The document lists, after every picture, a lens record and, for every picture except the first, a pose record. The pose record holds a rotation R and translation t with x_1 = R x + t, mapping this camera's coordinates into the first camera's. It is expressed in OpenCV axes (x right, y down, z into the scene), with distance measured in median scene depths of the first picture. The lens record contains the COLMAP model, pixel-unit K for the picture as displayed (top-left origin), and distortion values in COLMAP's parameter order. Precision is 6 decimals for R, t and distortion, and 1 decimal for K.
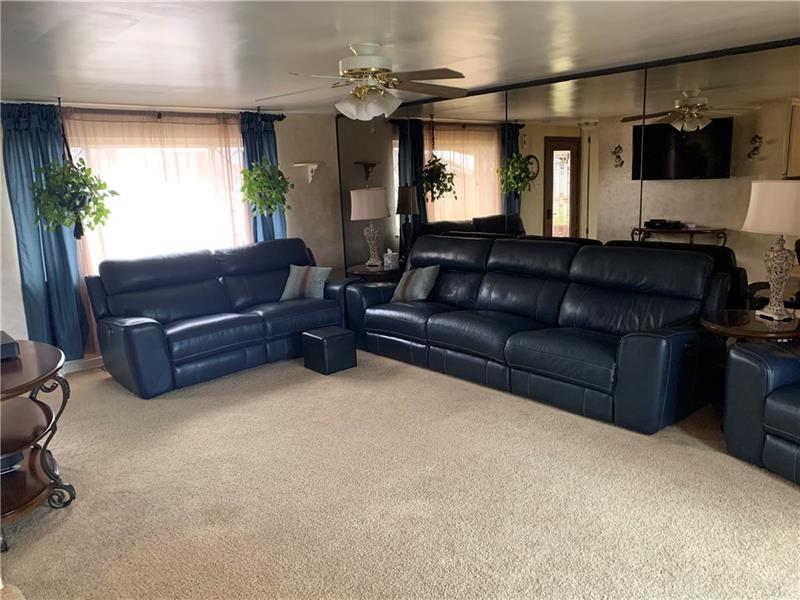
lens RADIAL K [[614.1, 0, 393.9], [0, 614.1, 298.8], [0, 0, 1]] dist [0.018789, 0.000938]
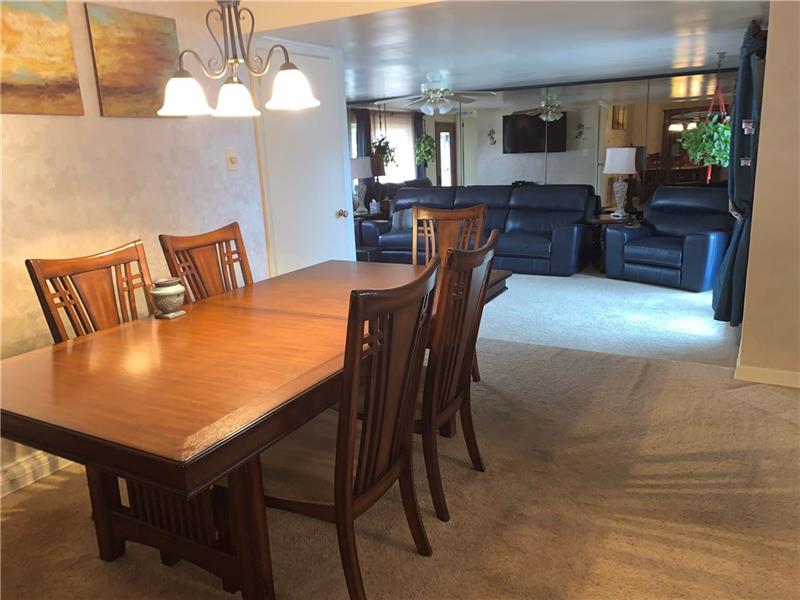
lens RADIAL K [[614.1, 0, 405.6], [0, 614.1, 299.9], [0, 0, 1]] dist [0.018789, 0.000938]
pose [[0.947779, -0.076644, 0.309581, -0.342645], [0.067171, 0.996892, 0.041163, 0.085603], [-0.311774, -0.018218, 0.949982, -0.349366]]
